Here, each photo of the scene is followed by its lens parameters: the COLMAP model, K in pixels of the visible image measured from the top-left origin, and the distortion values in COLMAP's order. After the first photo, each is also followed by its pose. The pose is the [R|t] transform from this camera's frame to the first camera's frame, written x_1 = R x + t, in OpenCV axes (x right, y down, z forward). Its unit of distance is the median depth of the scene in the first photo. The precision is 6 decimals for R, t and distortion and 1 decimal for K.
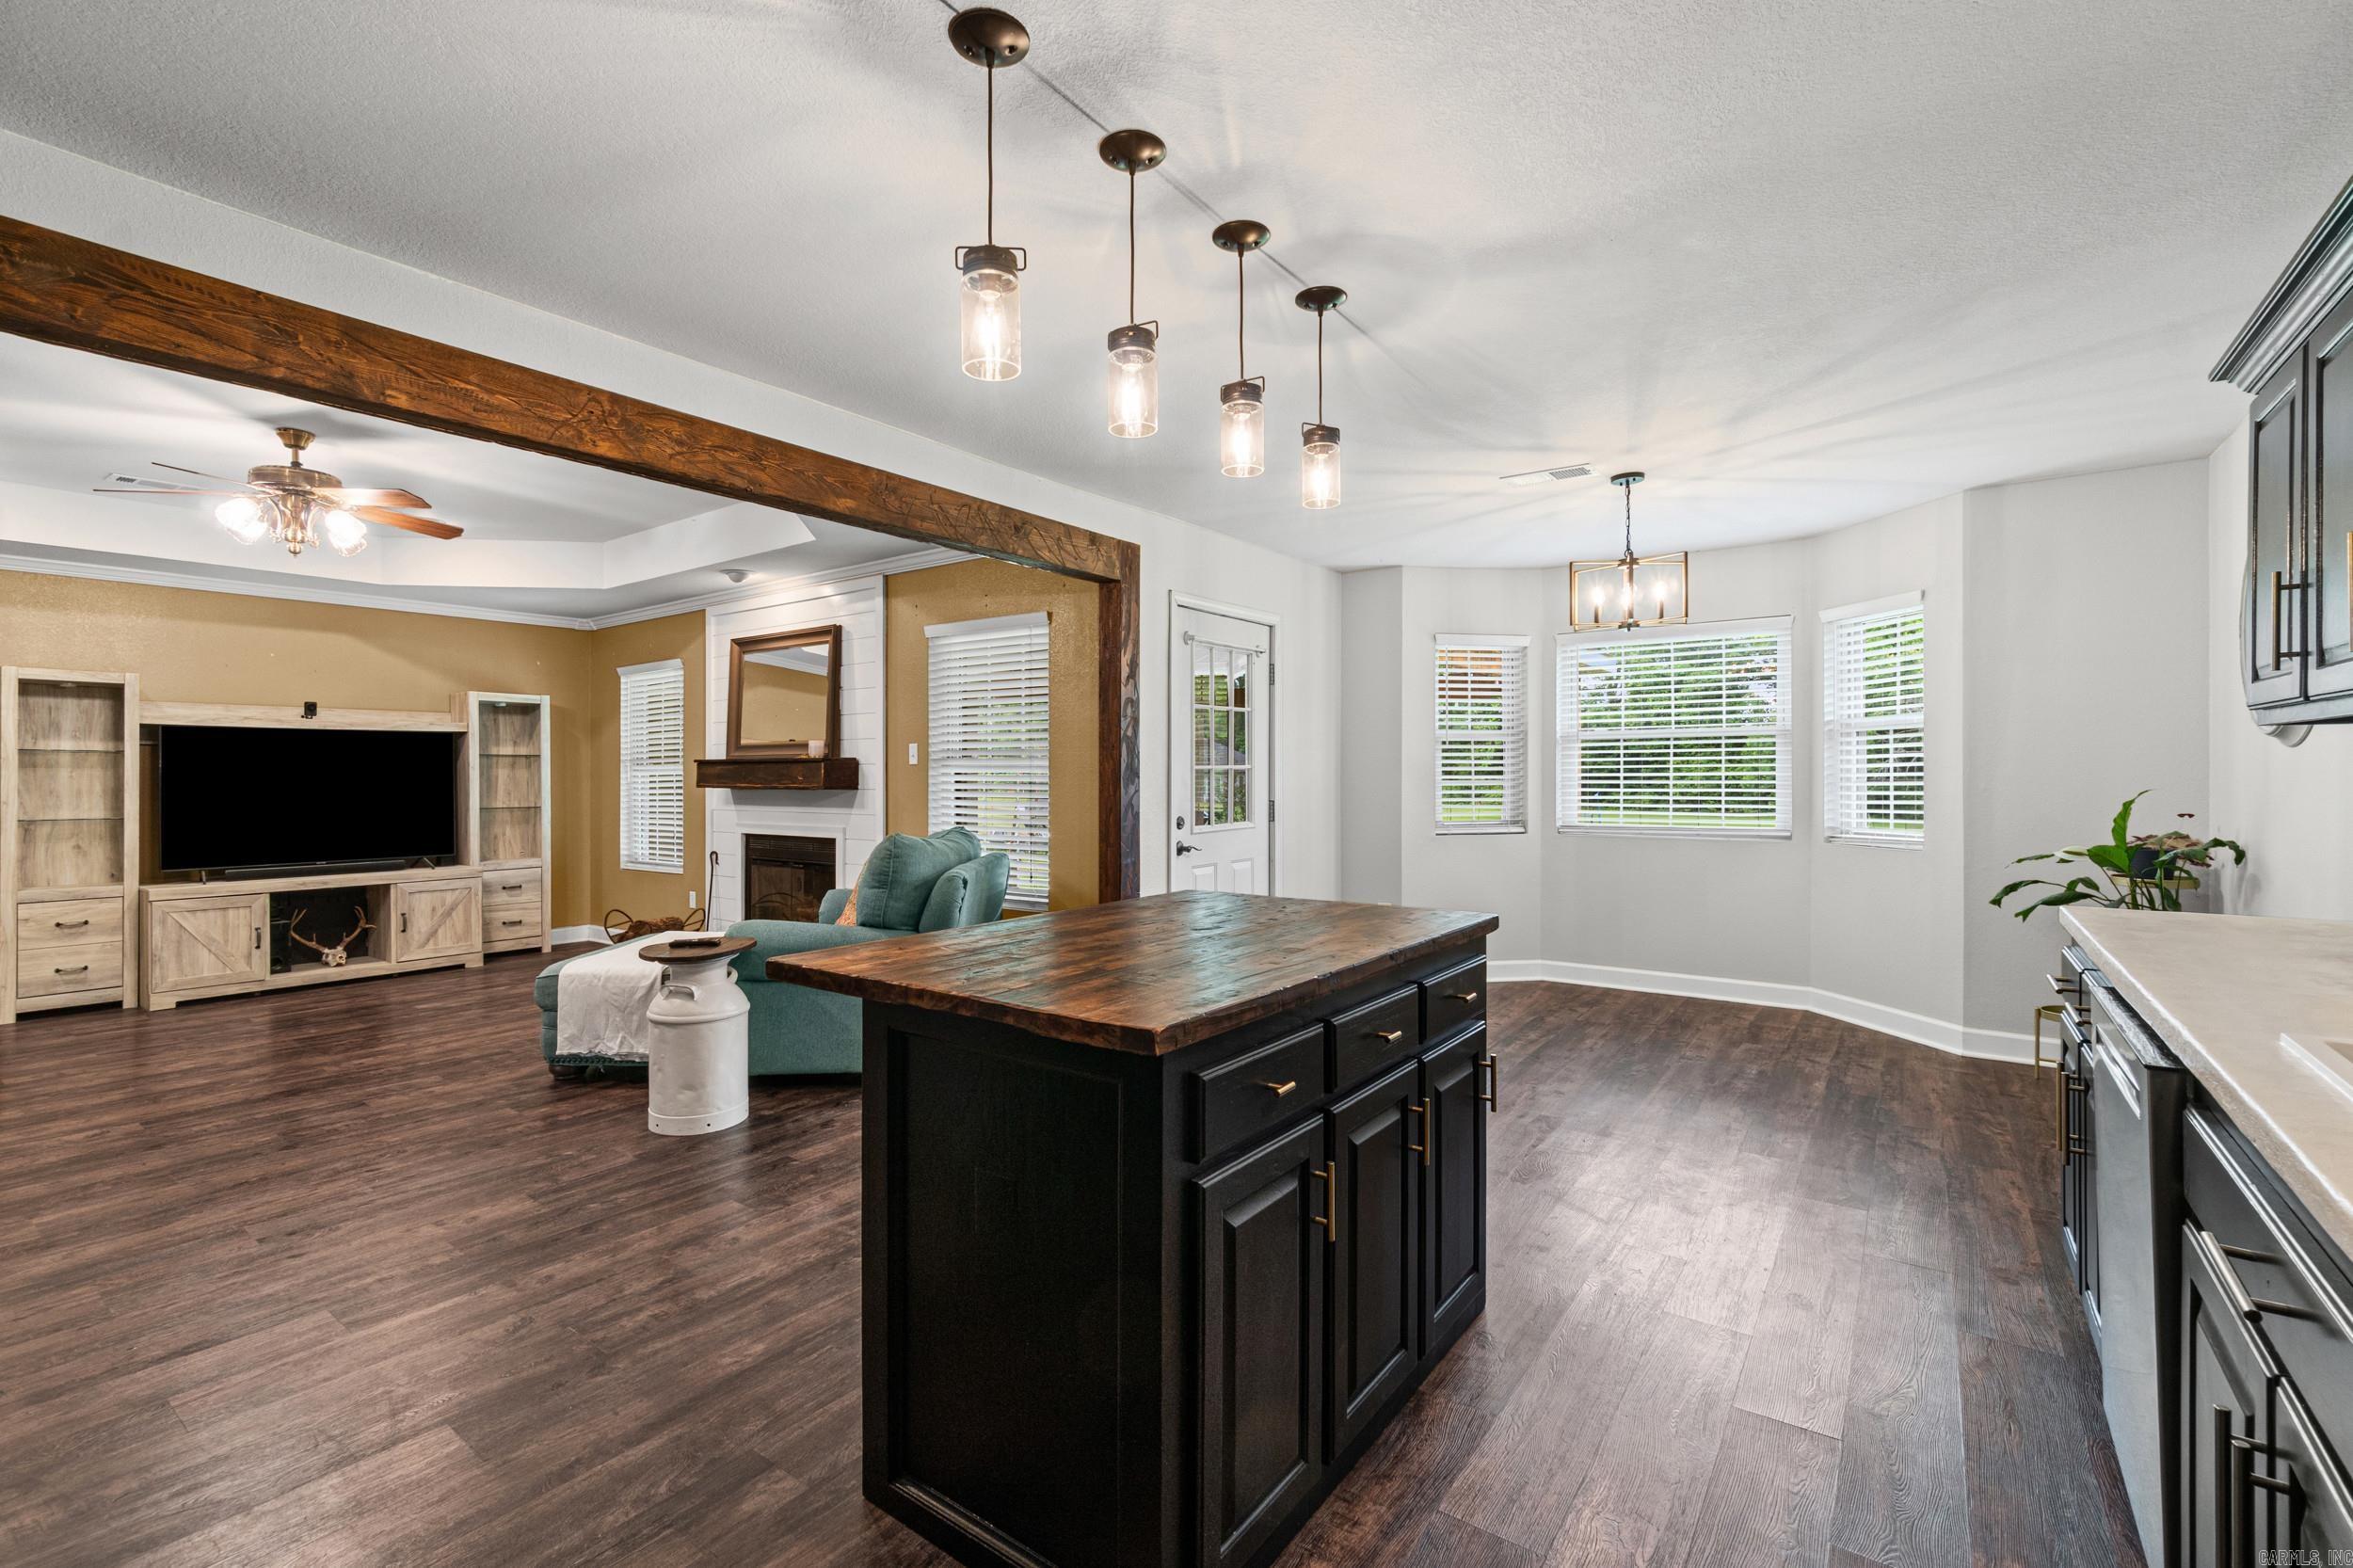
lens RADIAL K [[1037.1, 0, 1151.1], [0, 1037.1, 771.9], [0, 0, 1]] dist [-0.001744, 0.001105]
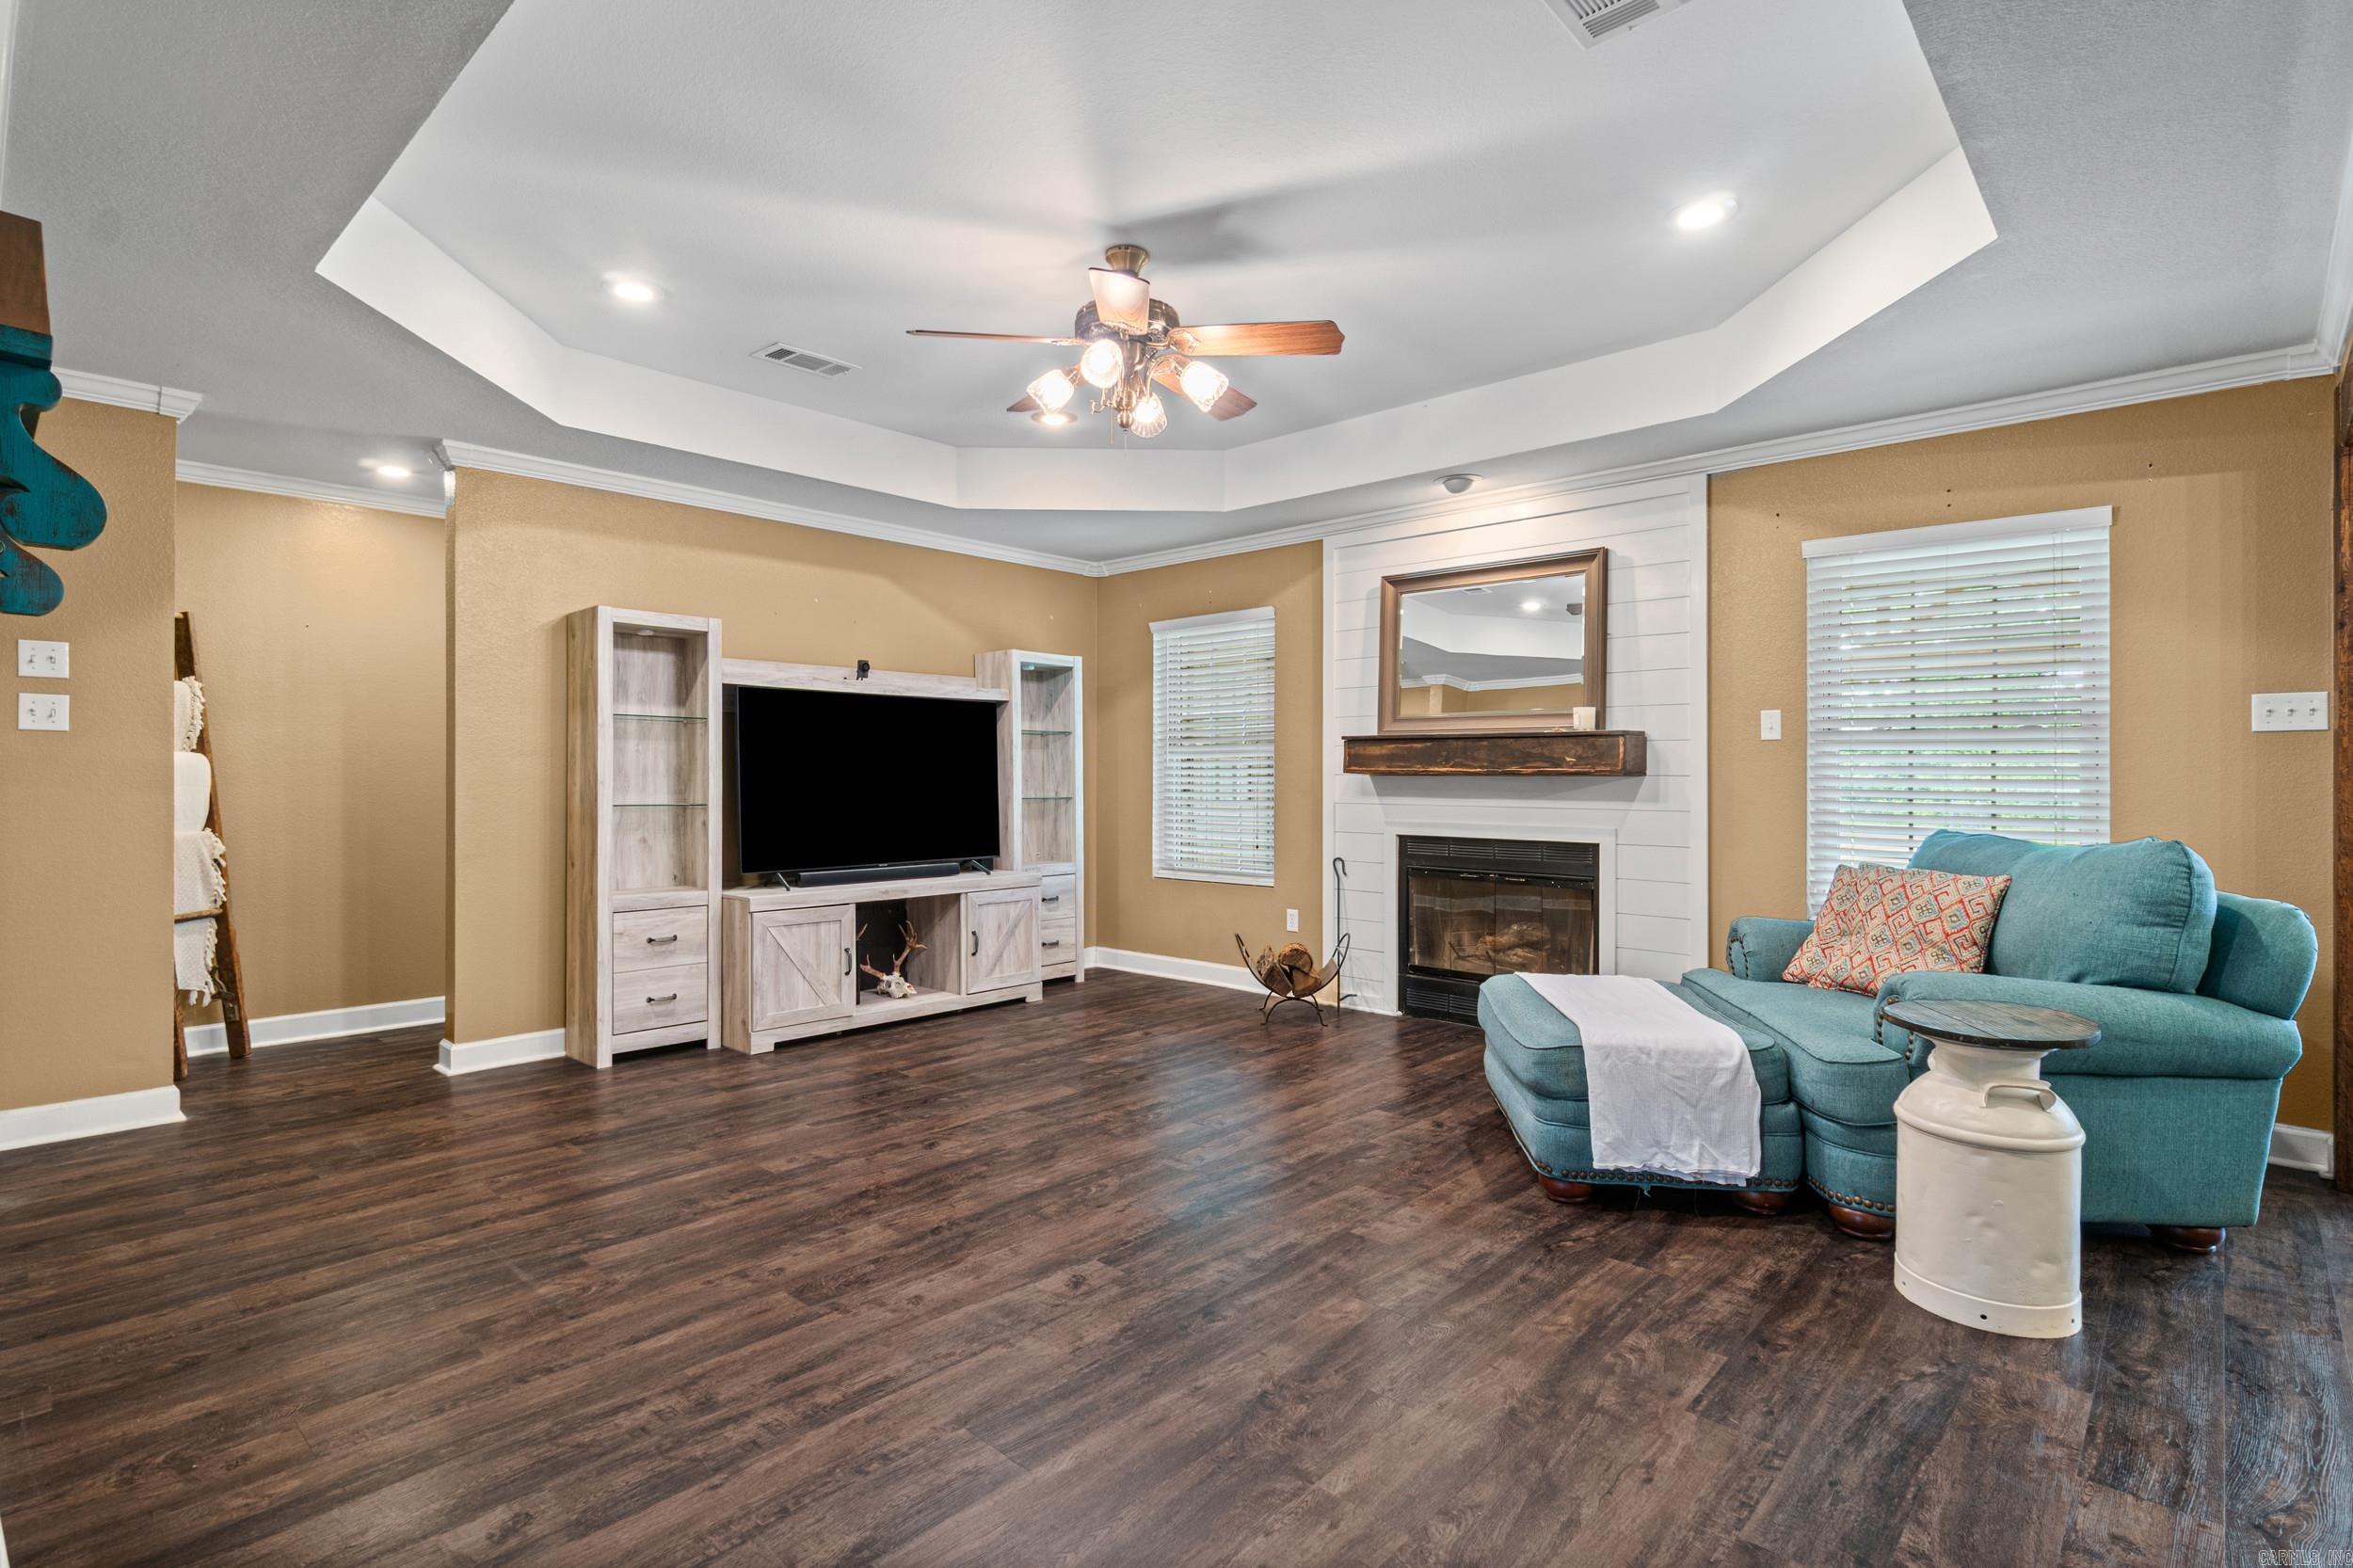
lens RADIAL K [[1140.1, 0, 1134.2], [0, 1140.1, 777.3], [0, 0, 1]] dist [0.003400, -0.000739]
pose [[0.993849, 0.007894, -0.110462, -0.555499], [-0.007408, 0.999961, 0.004814, 0.017272], [0.110496, -0.003966, 0.993869, 0.178106]]
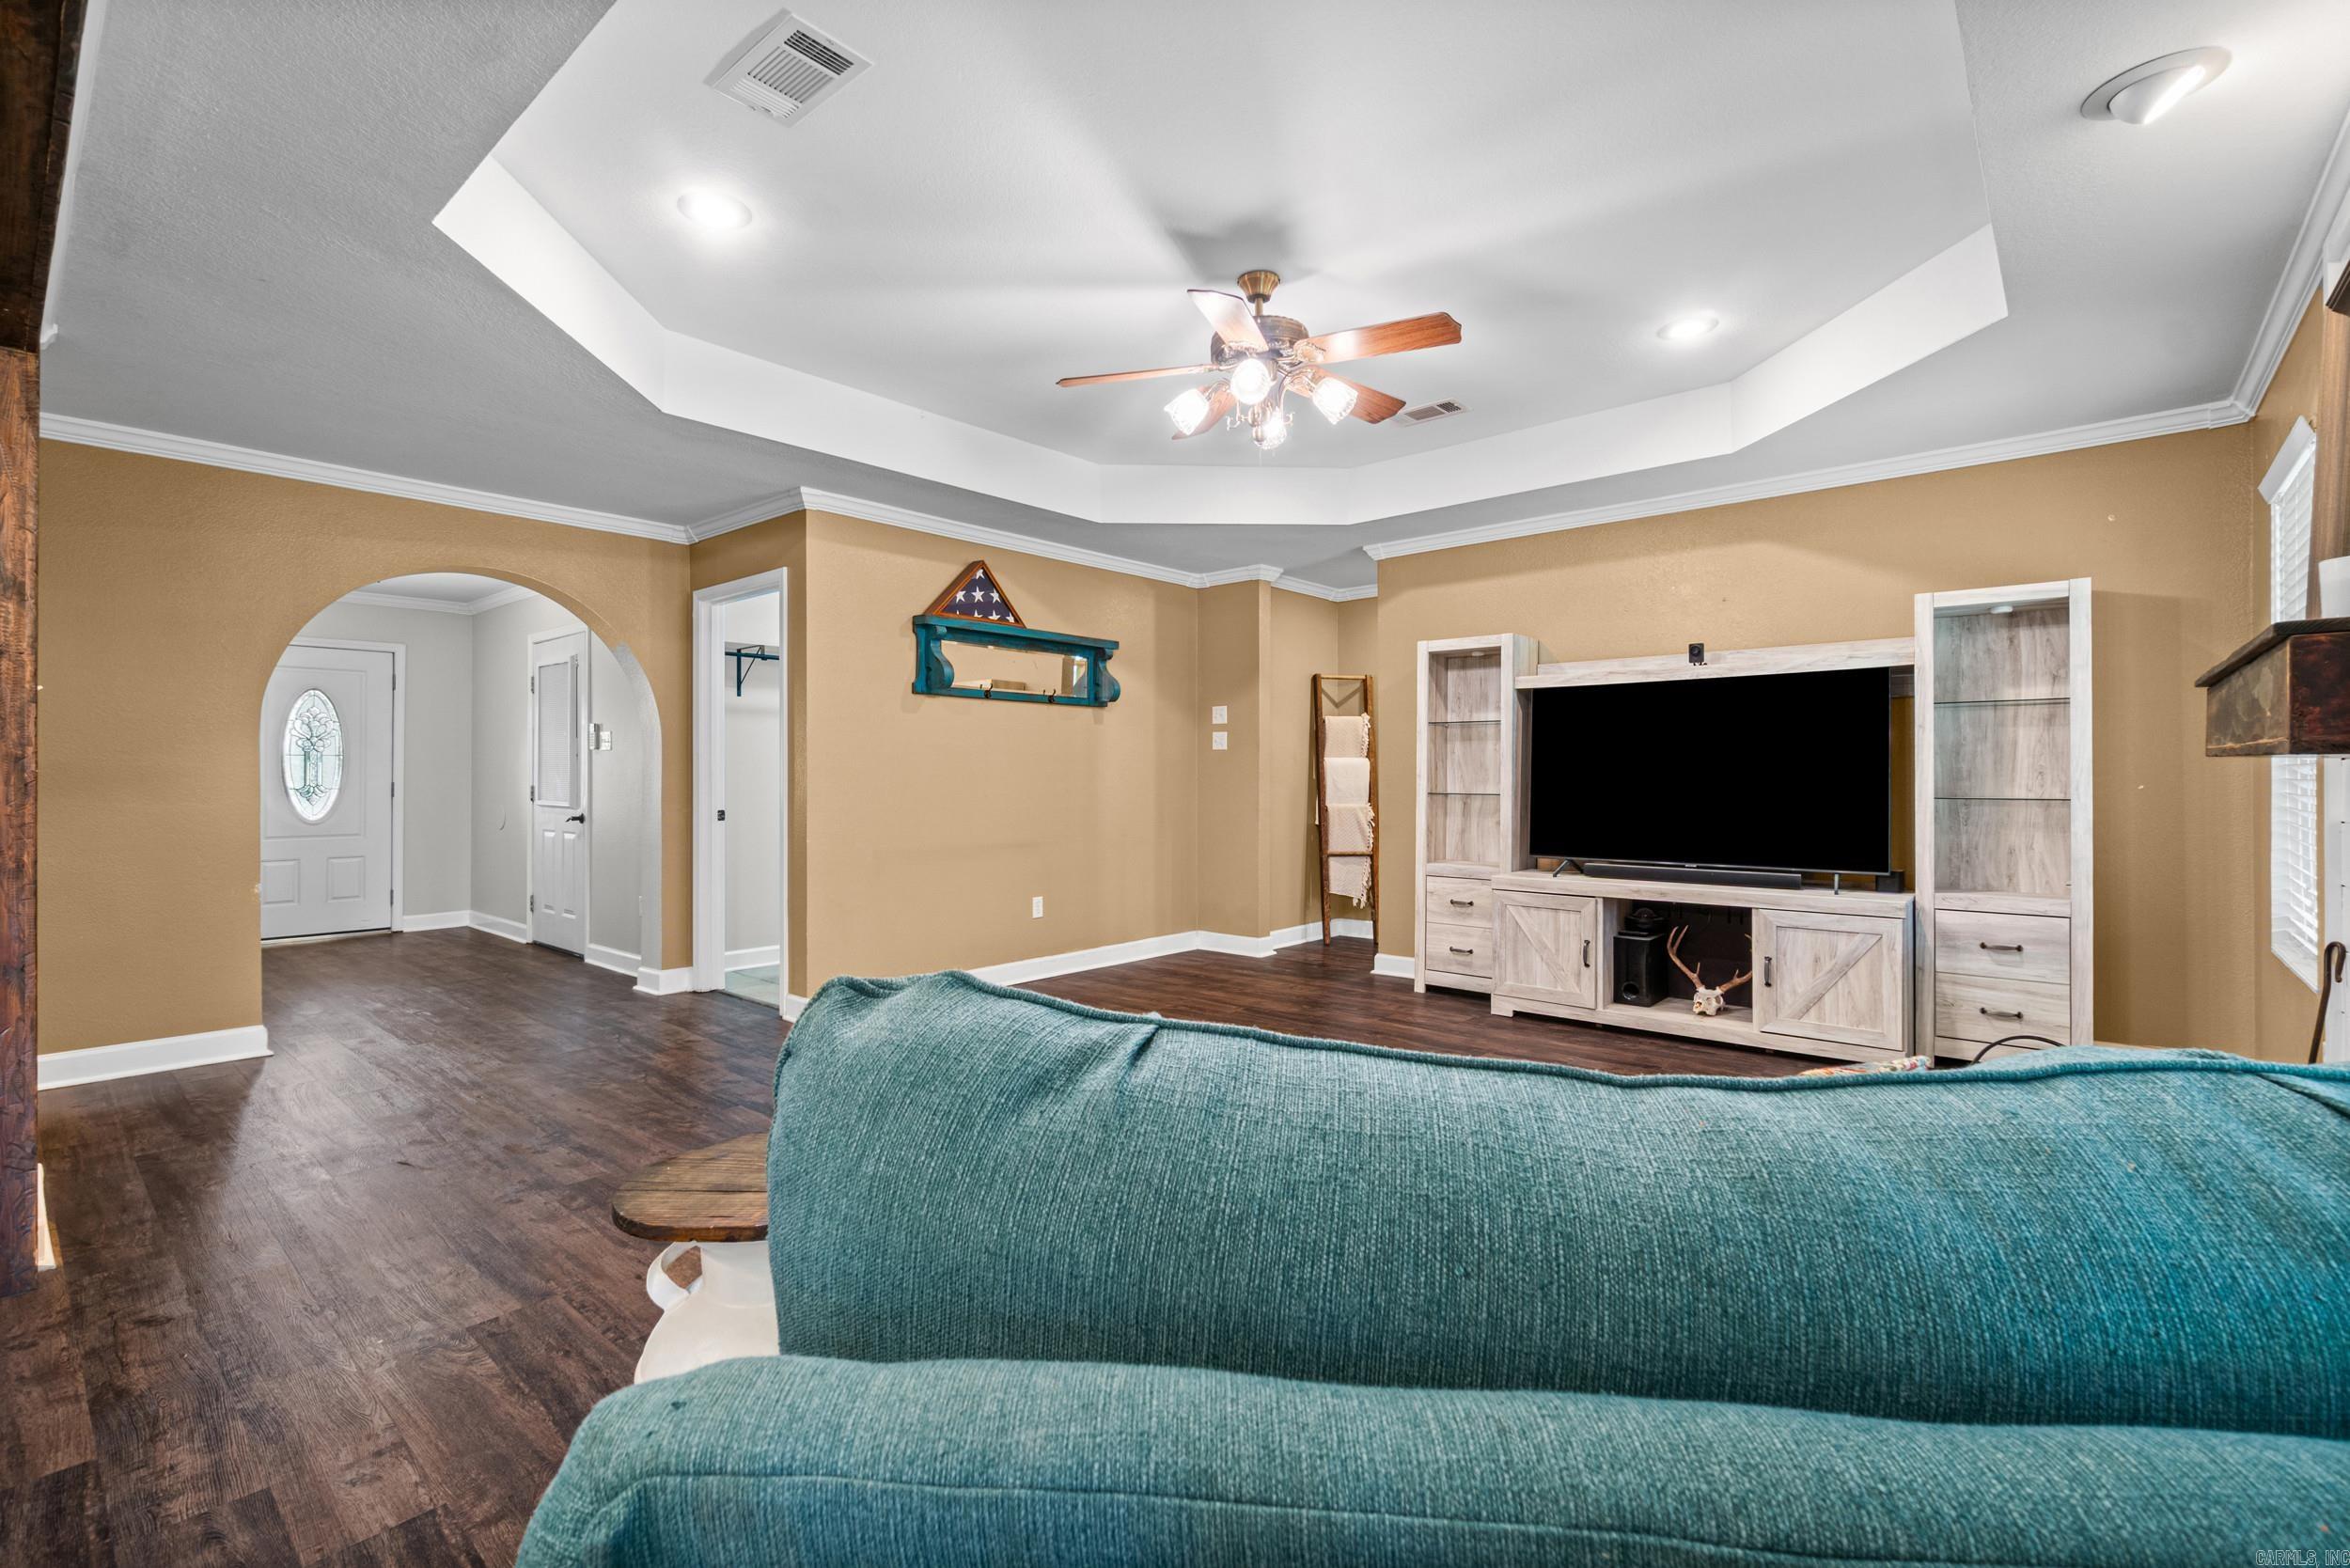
lens RADIAL K [[1035.8, 0, 1160.2], [0, 1035.8, 766.9], [0, 0, 1]] dist [-0.001744, 0.001105]
pose [[-0.065608, -0.000560, -0.997845, -0.066890], [0.008193, 0.999966, -0.001100, 0.018677], [0.997812, -0.008247, -0.065601, 0.731657]]
